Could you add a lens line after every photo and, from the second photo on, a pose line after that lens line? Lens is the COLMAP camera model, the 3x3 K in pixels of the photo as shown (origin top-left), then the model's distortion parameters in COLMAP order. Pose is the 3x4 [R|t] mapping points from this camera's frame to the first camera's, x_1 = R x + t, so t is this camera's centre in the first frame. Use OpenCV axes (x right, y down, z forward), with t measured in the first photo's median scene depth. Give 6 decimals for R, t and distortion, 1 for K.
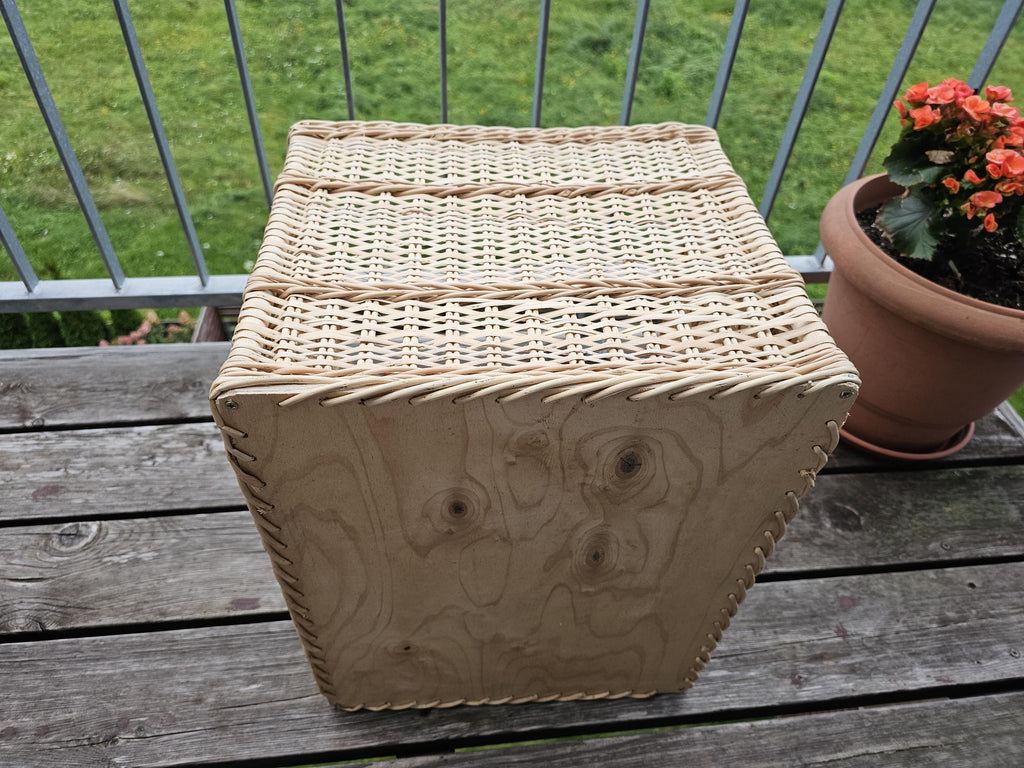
lens RADIAL K [[702.2, 0, 515.6], [0, 702.2, 382.8], [0, 0, 1]] dist [0.026769, -0.038209]
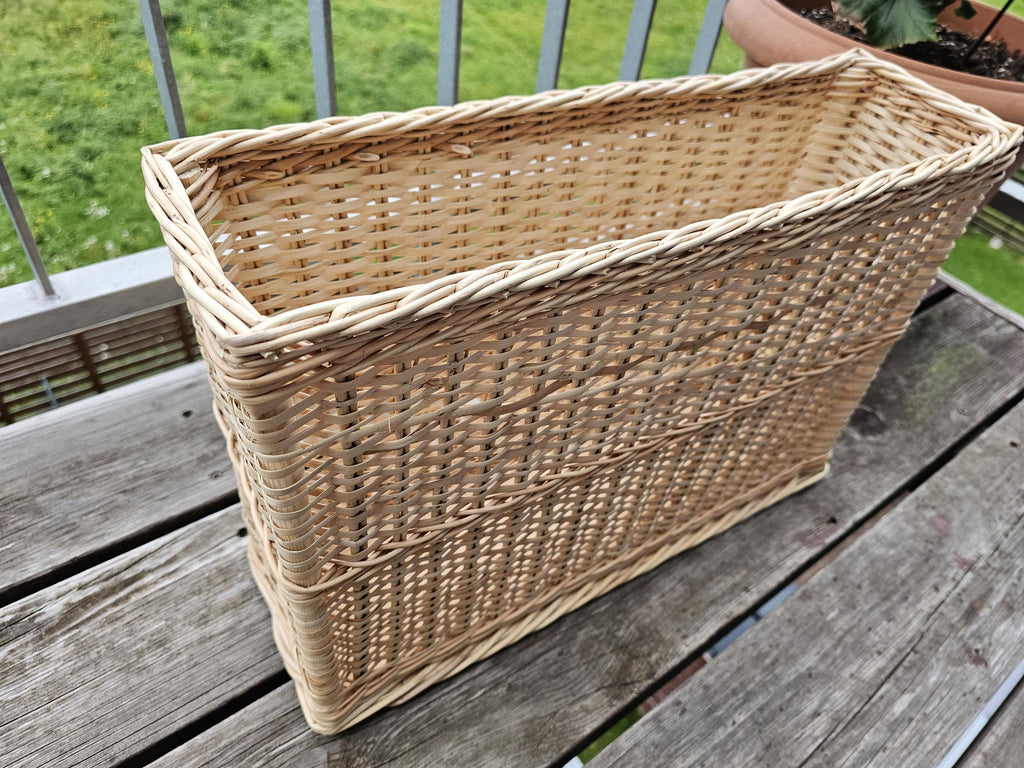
lens RADIAL K [[702.2, 0, 525.6], [0, 702.2, 397.6], [0, 0, 1]] dist [0.026769, -0.038209]
pose [[0.857485, -0.323761, 0.399873, -0.168676], [0.301266, 0.945974, 0.119885, -0.040456], [-0.417083, 0.017668, 0.908697, 0.491383]]
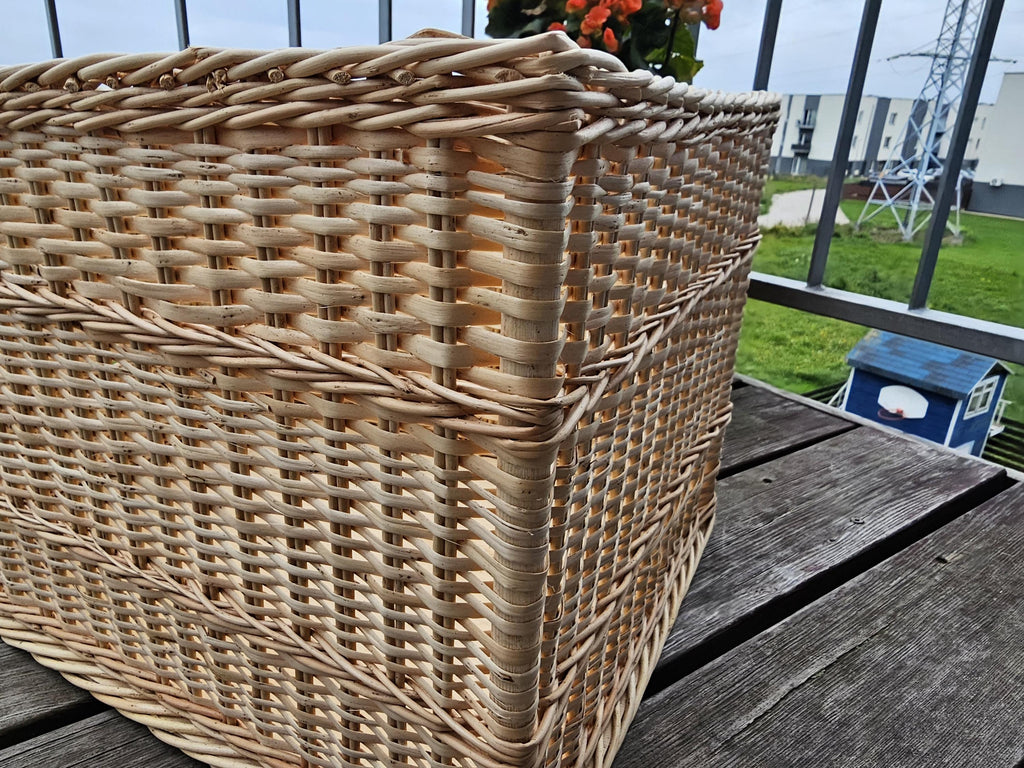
lens RADIAL K [[702.2, 0, 464.1], [0, 702.2, 386.8], [0, 0, 1]] dist [0.026769, -0.038209]
pose [[0.891330, -0.188163, 0.412462, 0.045454], [0.329436, 0.893852, -0.304140, 0.328348], [-0.311452, 0.406969, 0.858705, 0.400176]]
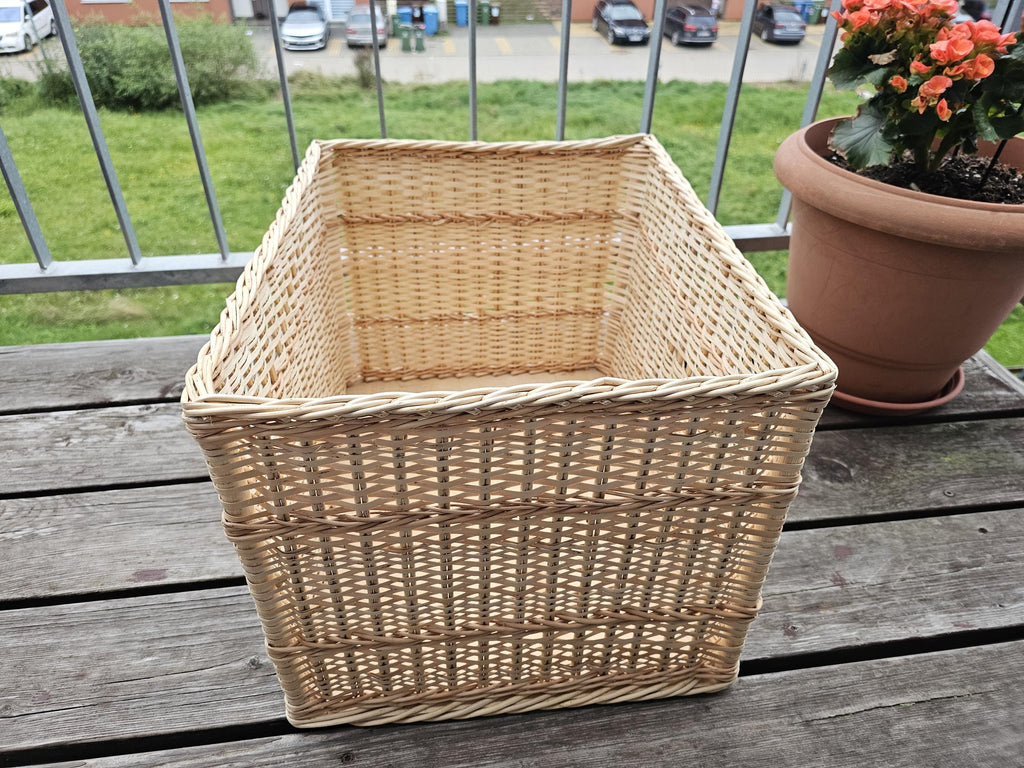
lens RADIAL K [[702.2, 0, 512.3], [0, 702.2, 380.8], [0, 0, 1]] dist [0.026769, -0.038209]
pose [[0.999014, -0.044372, 0.001766, 0.067838], [0.044148, 0.988118, -0.147217, 0.211079], [0.004787, 0.147150, 0.989103, 0.100146]]
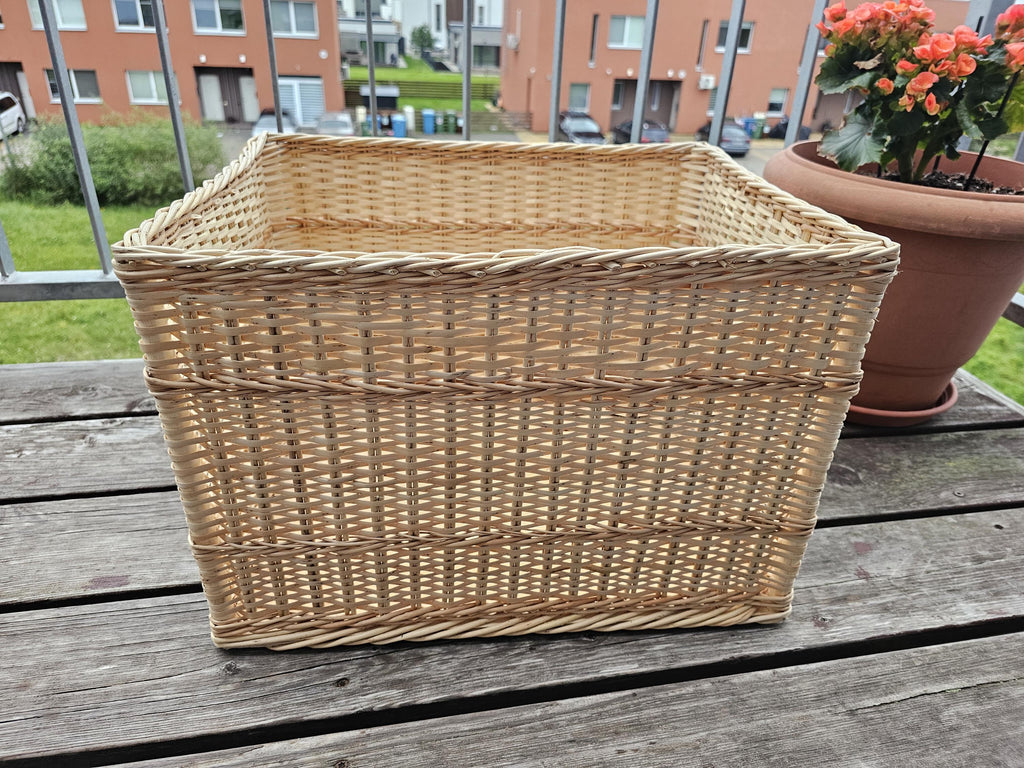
lens RADIAL K [[702.2, 0, 524.3], [0, 702.2, 393.1], [0, 0, 1]] dist [0.026769, -0.038209]
pose [[0.996242, -0.047008, 0.072745, 0.019028], [0.064301, 0.964111, -0.257594, 0.321731], [-0.058026, 0.261304, 0.963511, 0.169529]]
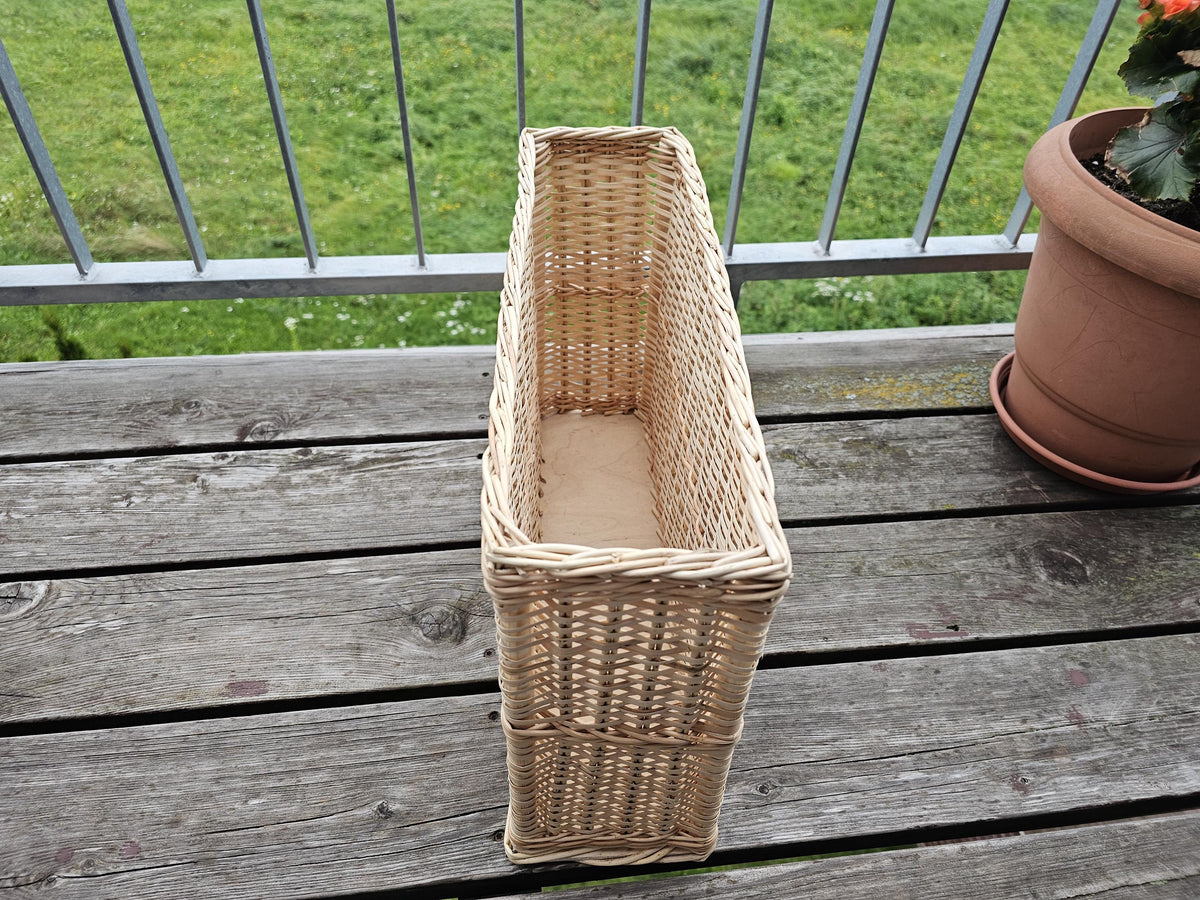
lens RADIAL K [[822.9, 0, 609.6], [0, 822.9, 445.4], [0, 0, 1]] dist [0.026769, -0.038209]
pose [[0.999926, -0.010816, 0.005652, -0.015791], [0.010928, 0.999738, -0.020114, 0.082668], [-0.005433, 0.020174, 0.999782, 0.144663]]
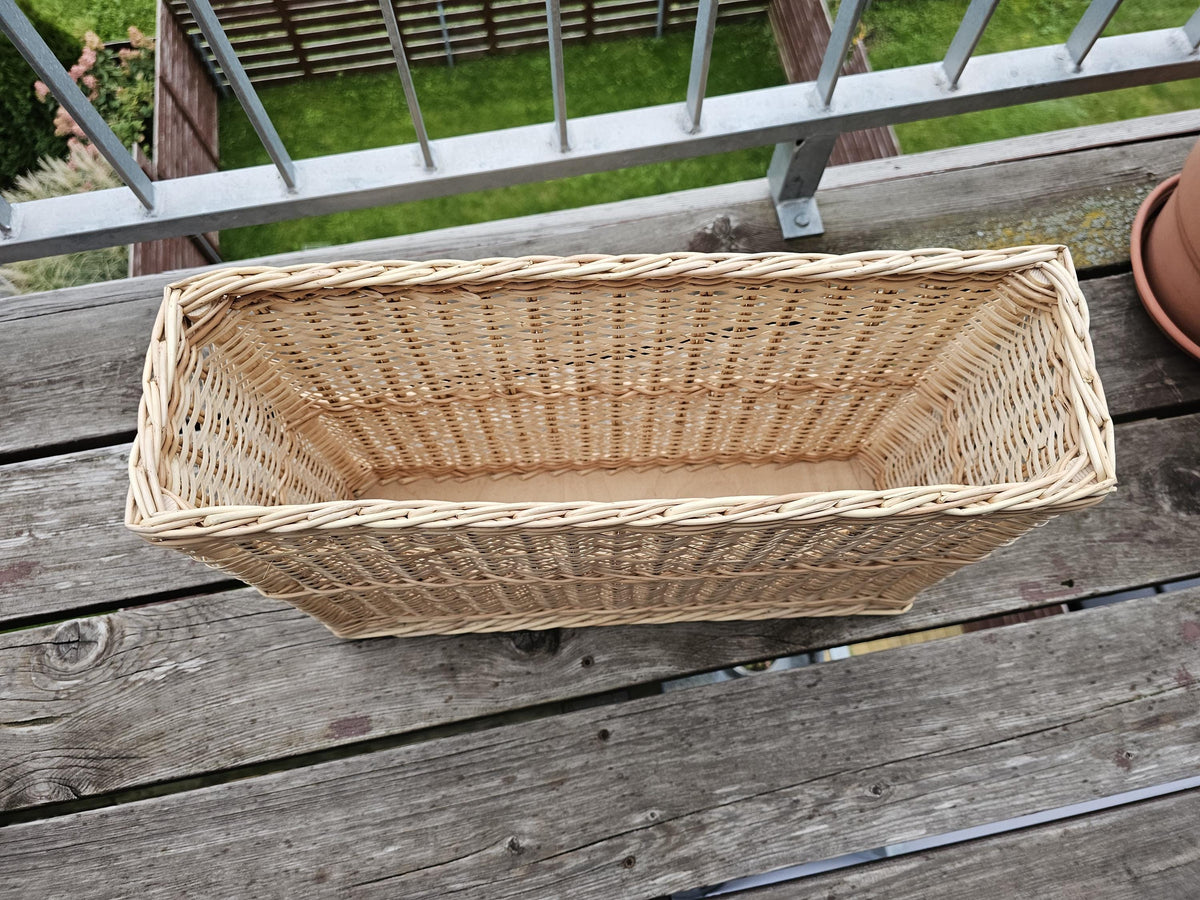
lens RADIAL K [[816.0, 0, 614.9], [0, 816.0, 460.6], [0, 0, 1]] dist [0.029526, -0.038207]
pose [[0.996199, -0.086549, -0.009802, -0.083230], [0.082521, 0.901792, 0.424218, -0.236826], [-0.027876, -0.423415, 0.905507, 0.340810]]
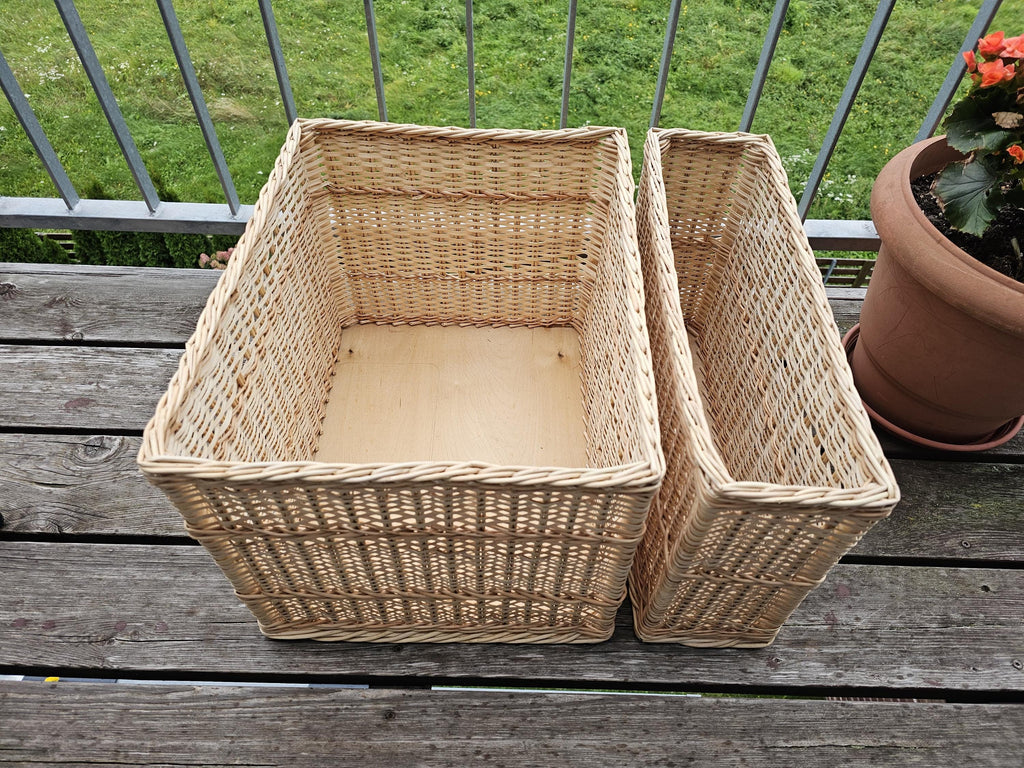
lens RADIAL K [[696.3, 0, 525.1], [0, 696.3, 393.0], [0, 0, 1]] dist [0.029526, -0.038207]
pose [[0.991449, 0.086645, -0.097574, 0.106849], [-0.076121, 0.991357, 0.106852, -0.025995], [0.105989, -0.098511, 0.989476, 0.032852]]
